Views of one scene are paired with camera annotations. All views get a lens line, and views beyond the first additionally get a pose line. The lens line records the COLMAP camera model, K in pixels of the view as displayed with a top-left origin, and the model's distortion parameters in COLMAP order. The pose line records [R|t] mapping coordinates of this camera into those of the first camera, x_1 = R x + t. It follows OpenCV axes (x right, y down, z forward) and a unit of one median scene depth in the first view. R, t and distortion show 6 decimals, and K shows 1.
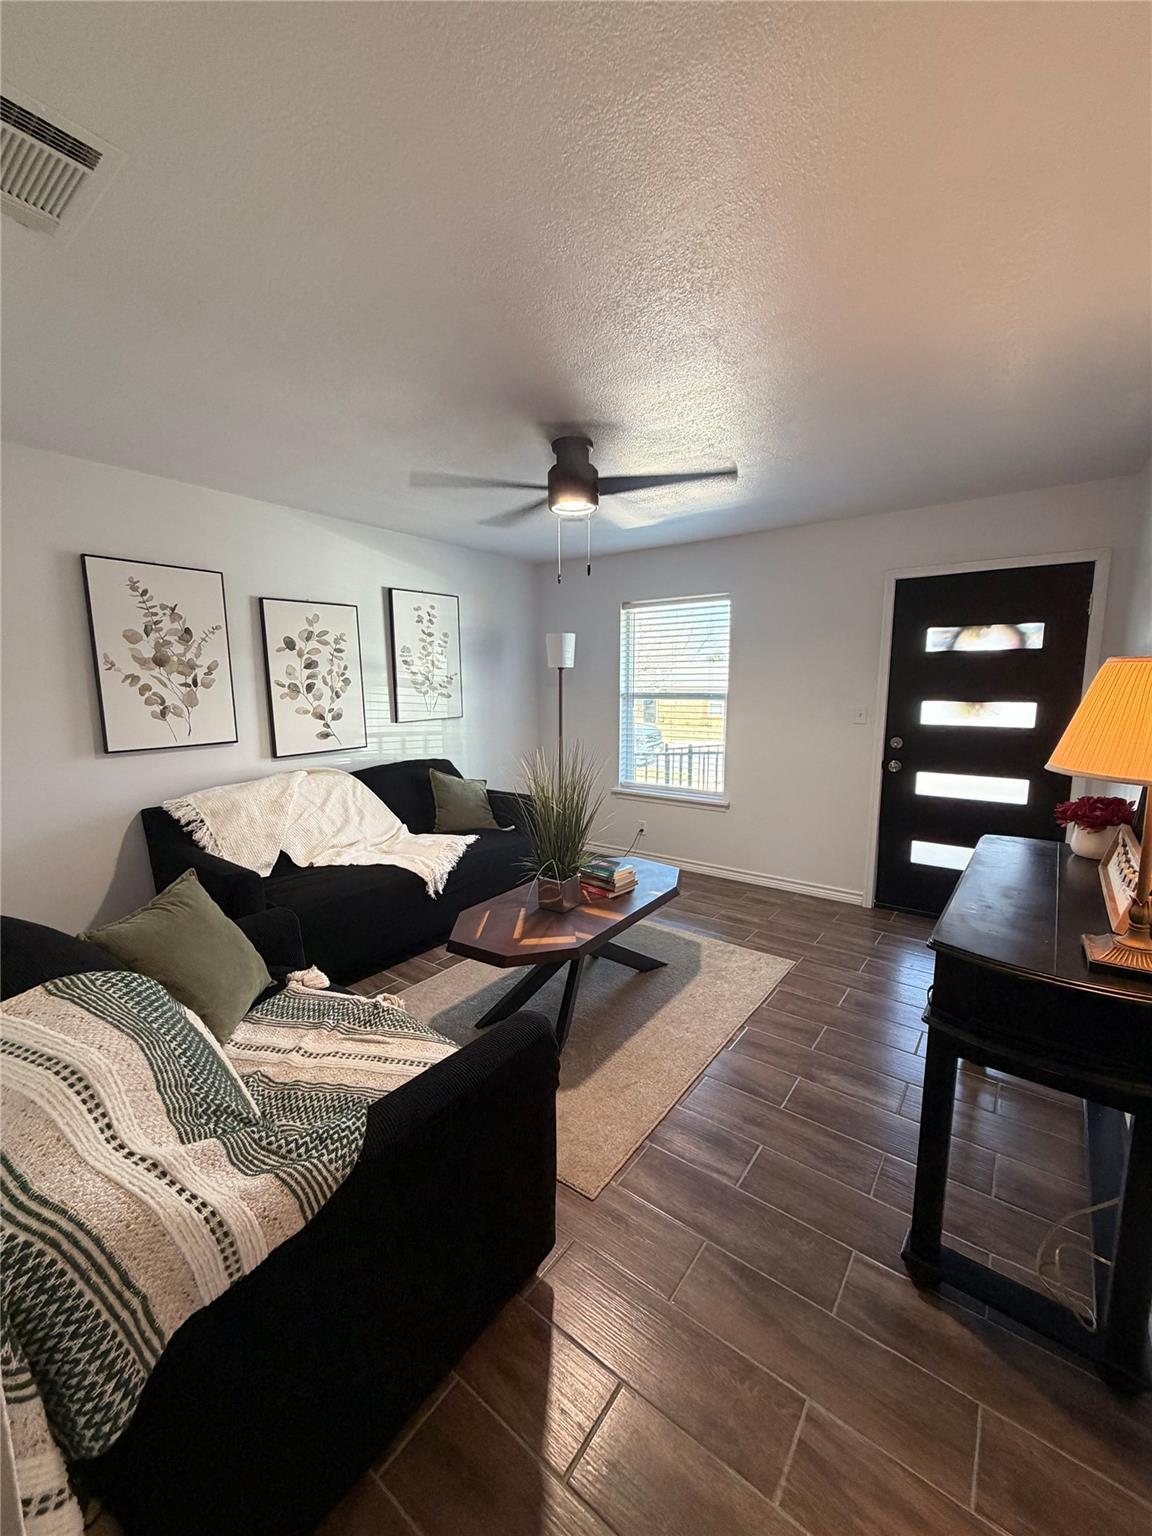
lens RADIAL K [[609.6, 0, 574.9], [0, 609.6, 765.8], [0, 0, 1]] dist [-0.000515, 0.000232]
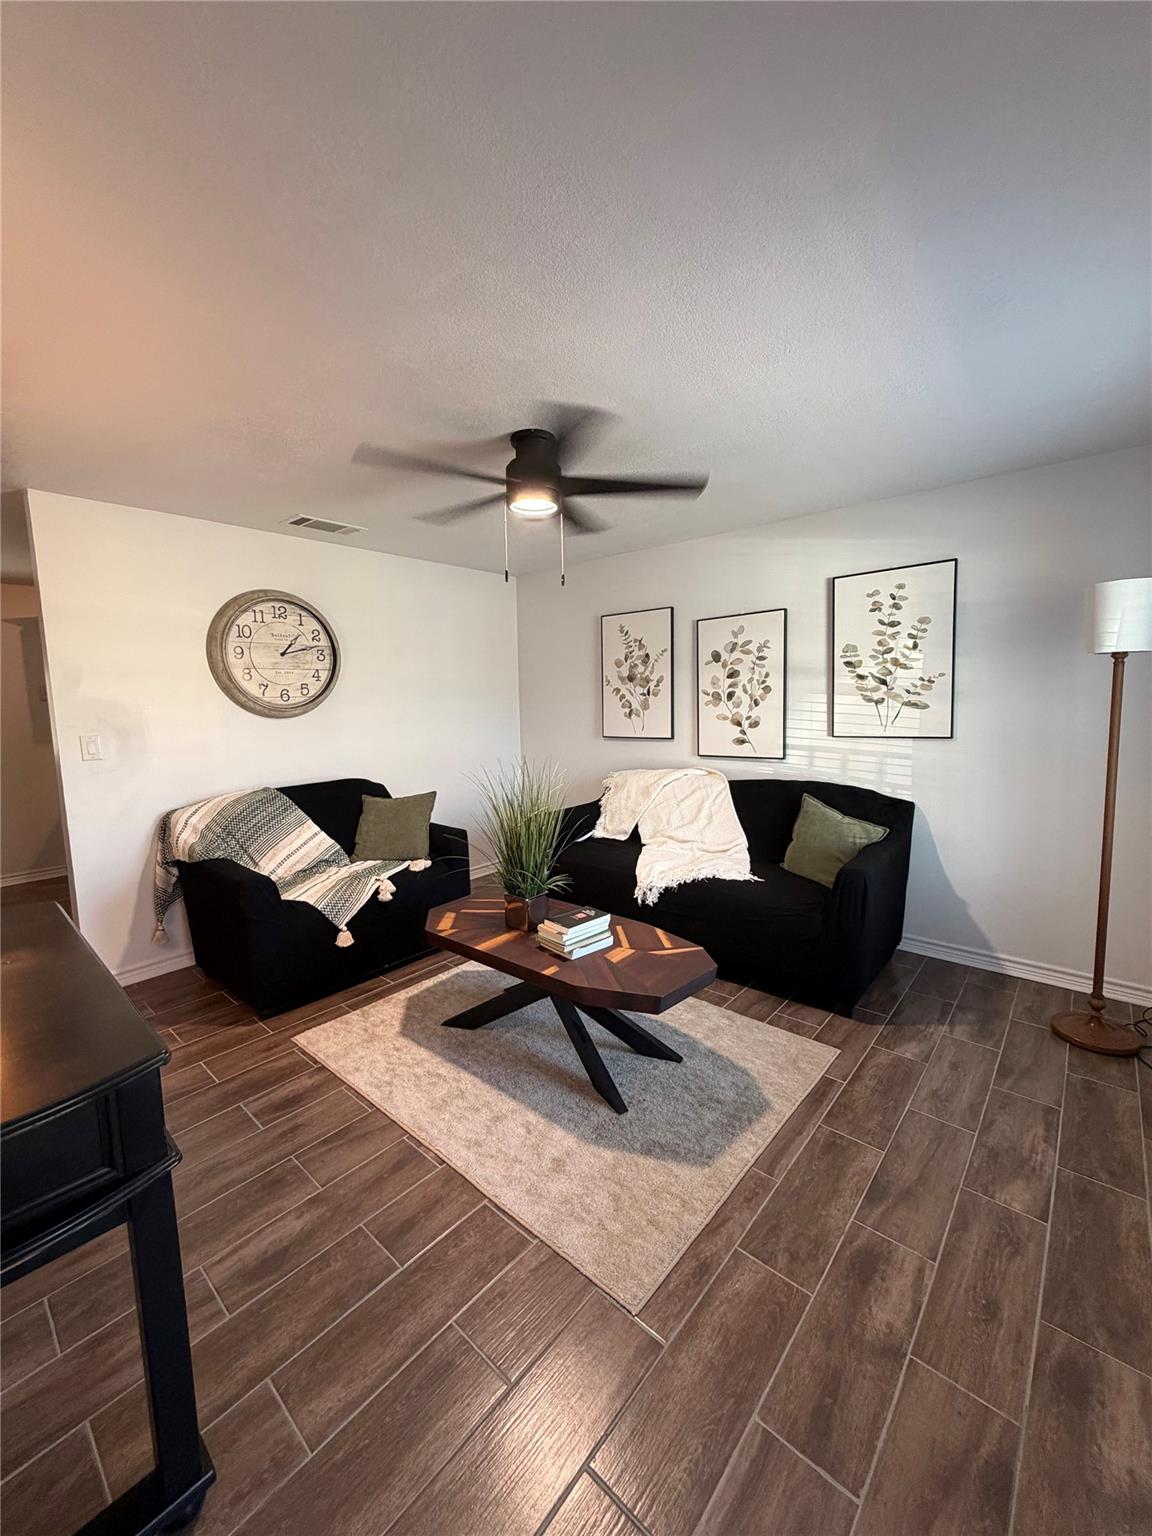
lens RADIAL K [[609.6, 0, 573.6], [0, 609.6, 765.8], [0, 0, 1]] dist [-0.000515, 0.000232]
pose [[-0.080075, 0.118176, -0.989759, 0.653835], [-0.116393, 0.985046, 0.127030, -0.109377], [0.989970, 0.125373, -0.065123, 0.801331]]
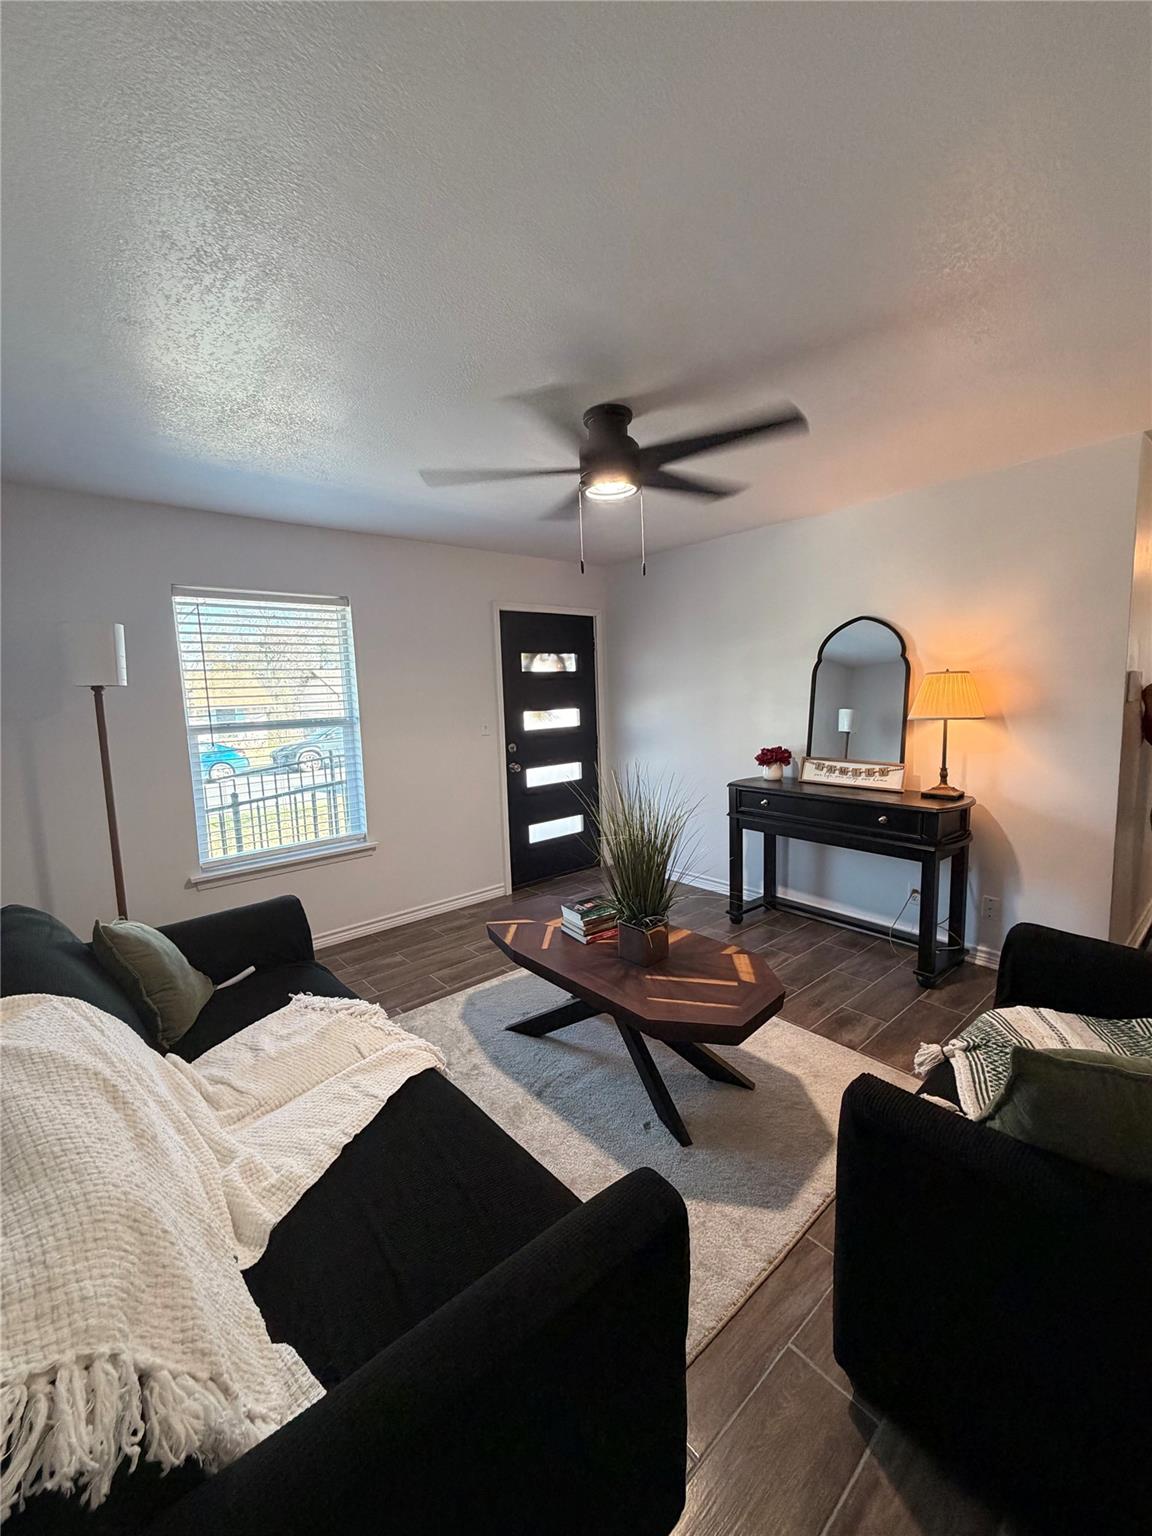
lens RADIAL K [[609.6, 0, 575.4], [0, 609.6, 764.6], [0, 0, 1]] dist [-0.000515, 0.000232]
pose [[0.218473, -0.120701, 0.968350, -0.605712], [0.168439, 0.982091, 0.084411, -0.087078], [-0.961196, 0.144667, 0.234891, 0.618871]]
